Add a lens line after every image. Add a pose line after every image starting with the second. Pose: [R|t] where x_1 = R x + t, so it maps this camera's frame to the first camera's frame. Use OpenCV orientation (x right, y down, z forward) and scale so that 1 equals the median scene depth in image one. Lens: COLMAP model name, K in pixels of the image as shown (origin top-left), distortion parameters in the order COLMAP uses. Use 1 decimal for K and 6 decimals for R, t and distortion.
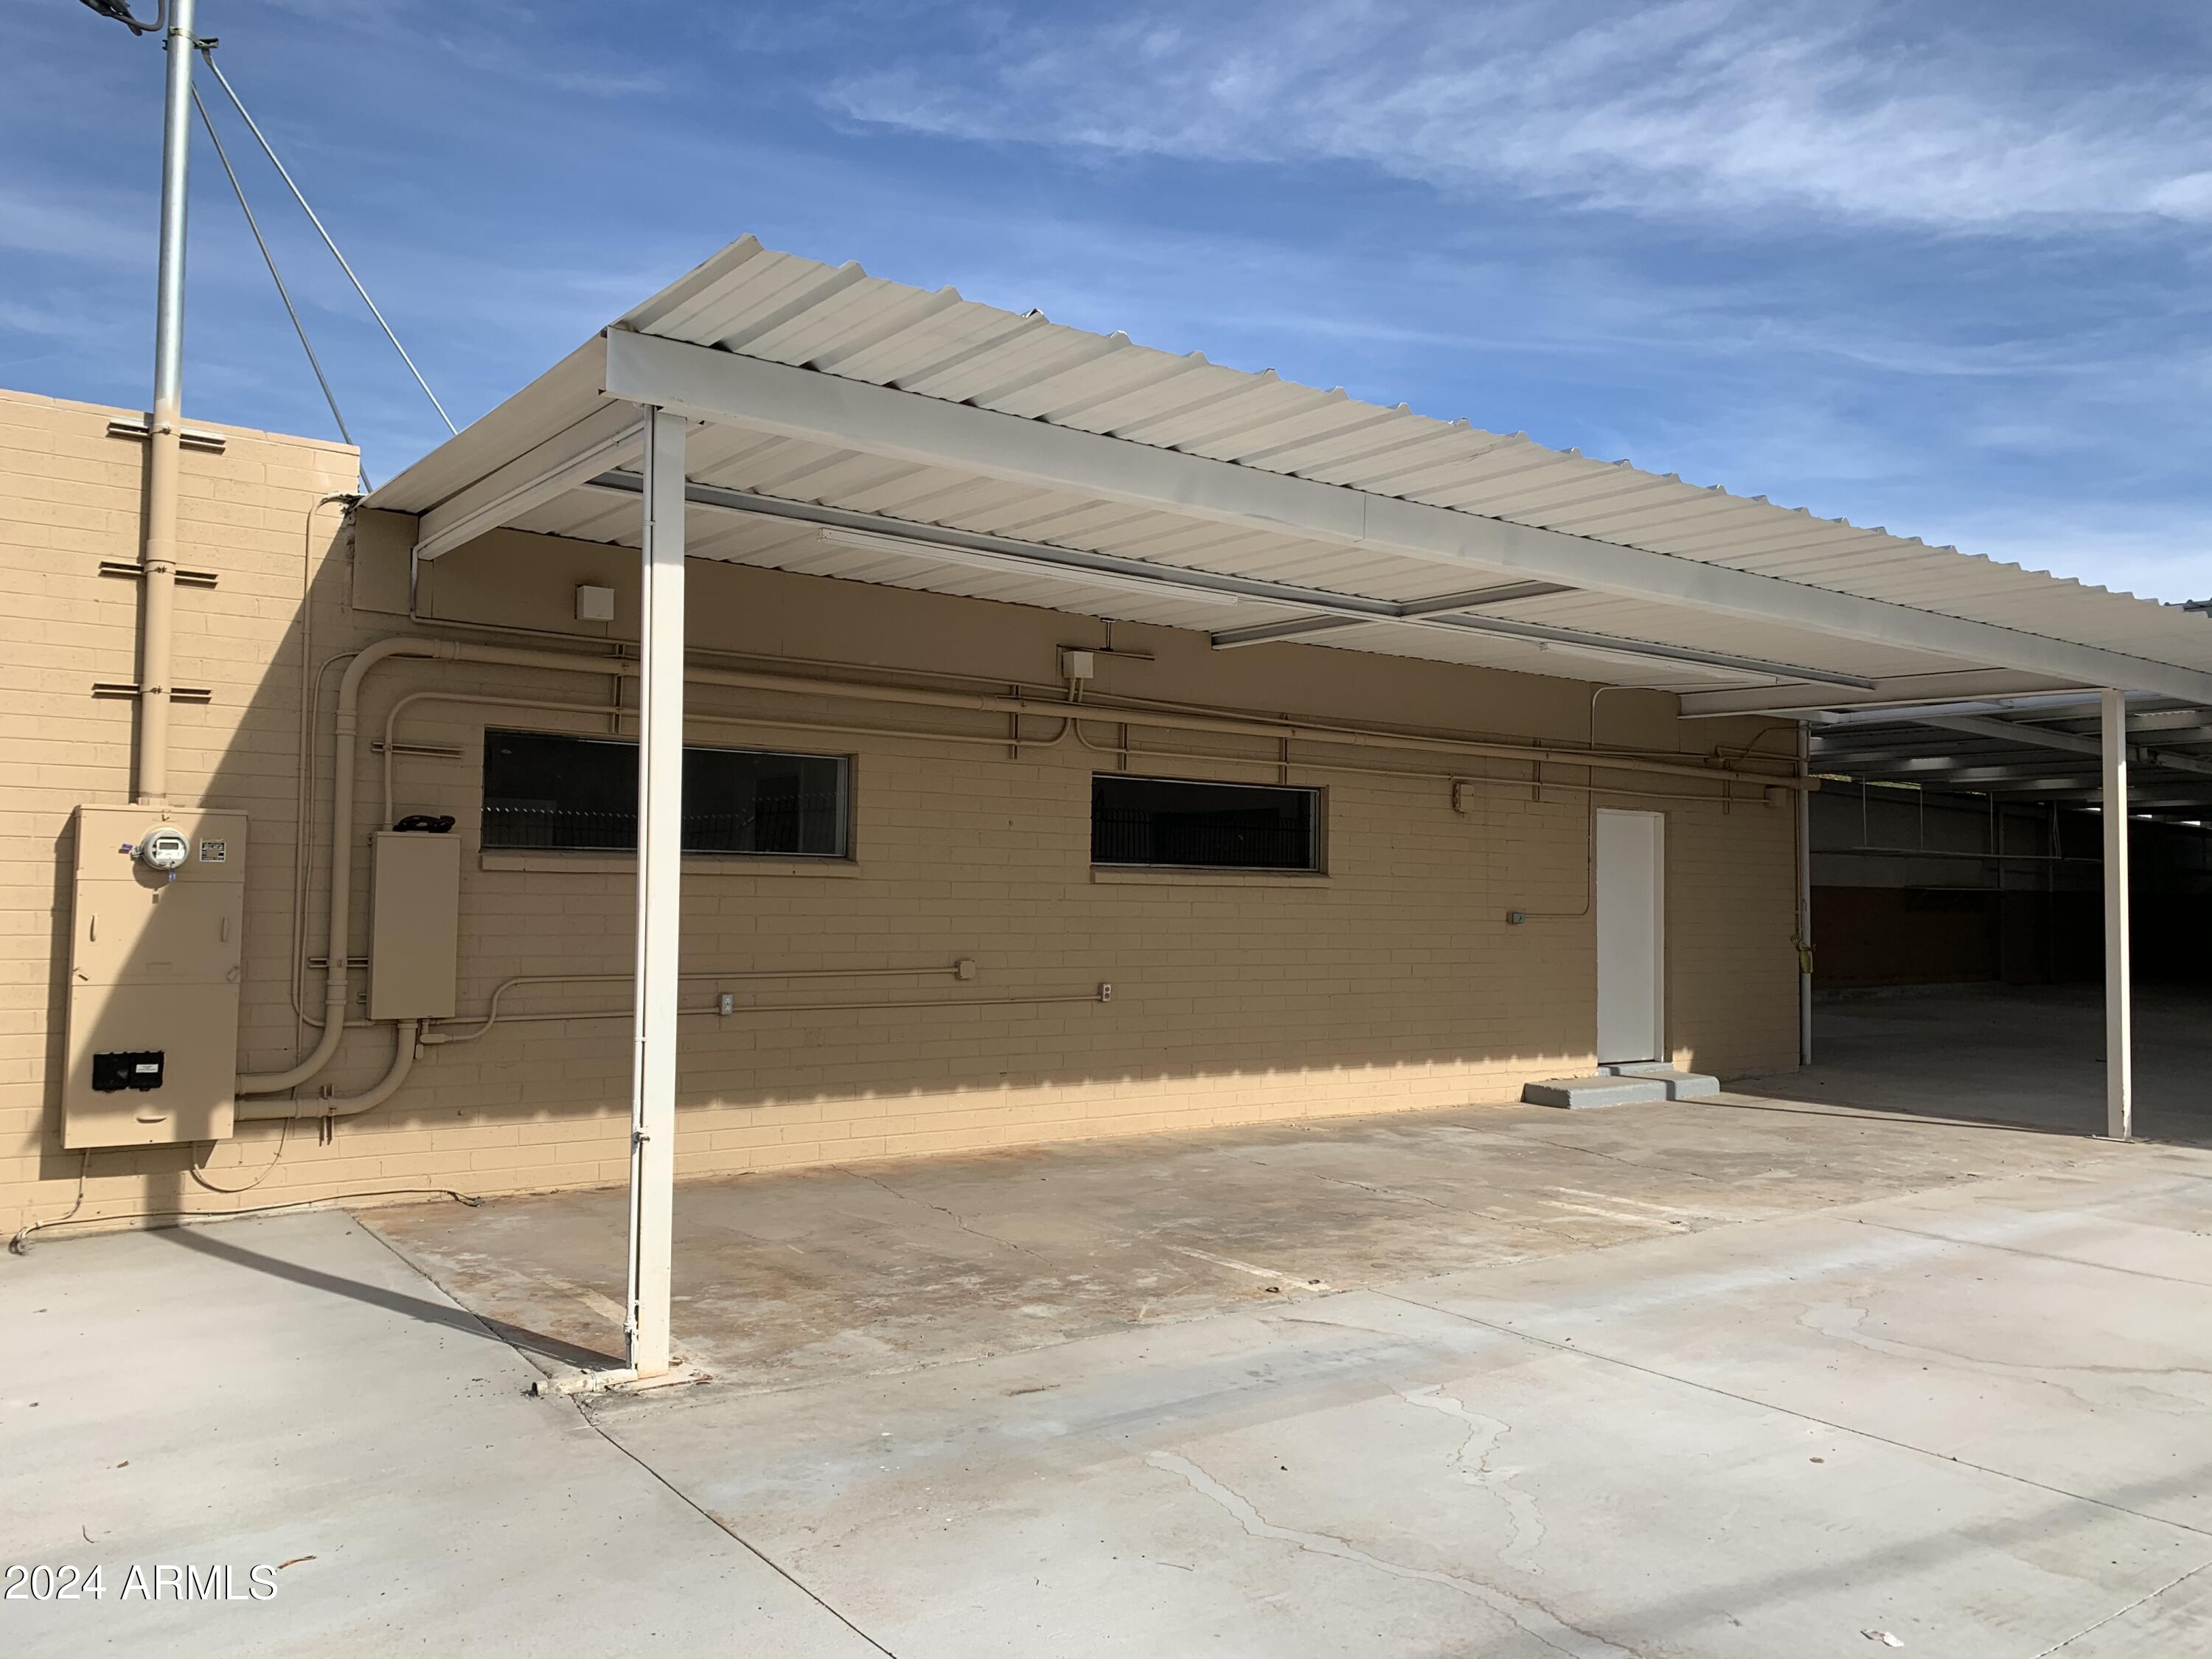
lens RADIAL K [[1685.6, 0, 1096.4], [0, 1685.6, 843.4], [0, 0, 1]] dist [0.012139, 0.003580]
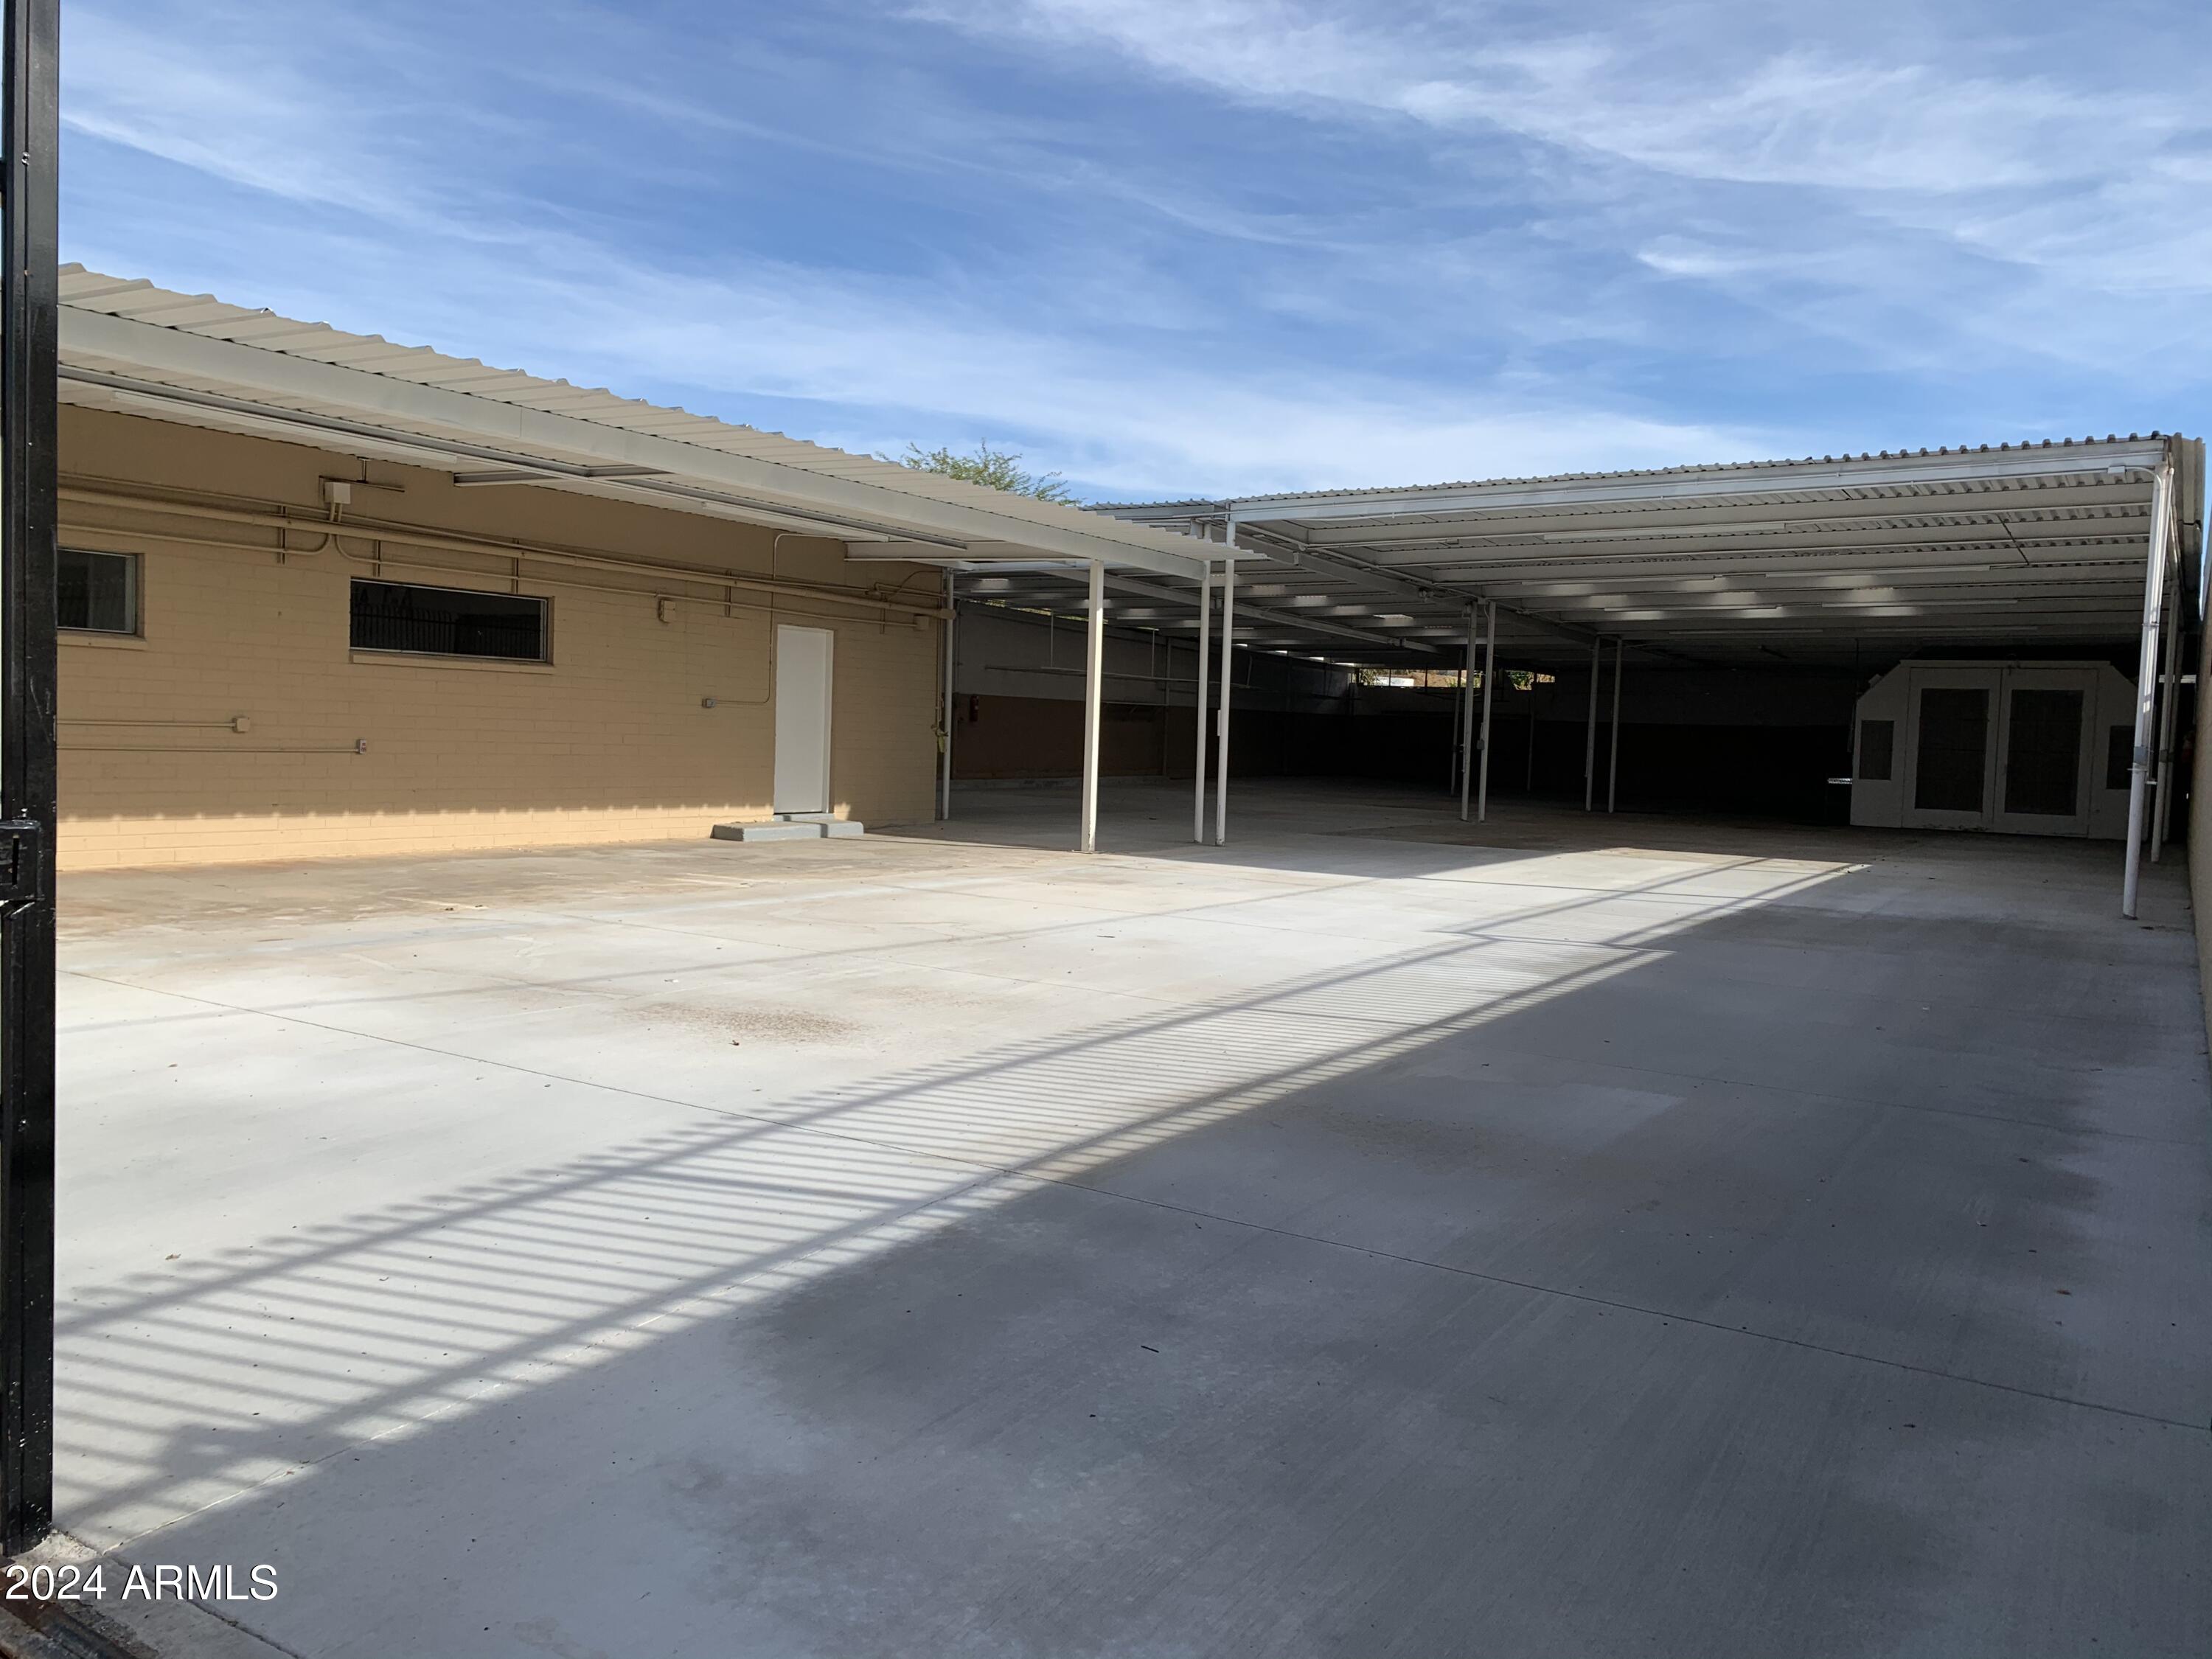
lens RADIAL K [[1694.6, 0, 1109.3], [0, 1694.6, 825.9], [0, 0, 1]] dist [0.136507, -0.197202]
pose [[0.927938, 0.002002, 0.372729, 0.038288], [-0.041397, 0.994353, 0.097719, -0.005075], [-0.370429, -0.106107, 0.922781, -0.409339]]
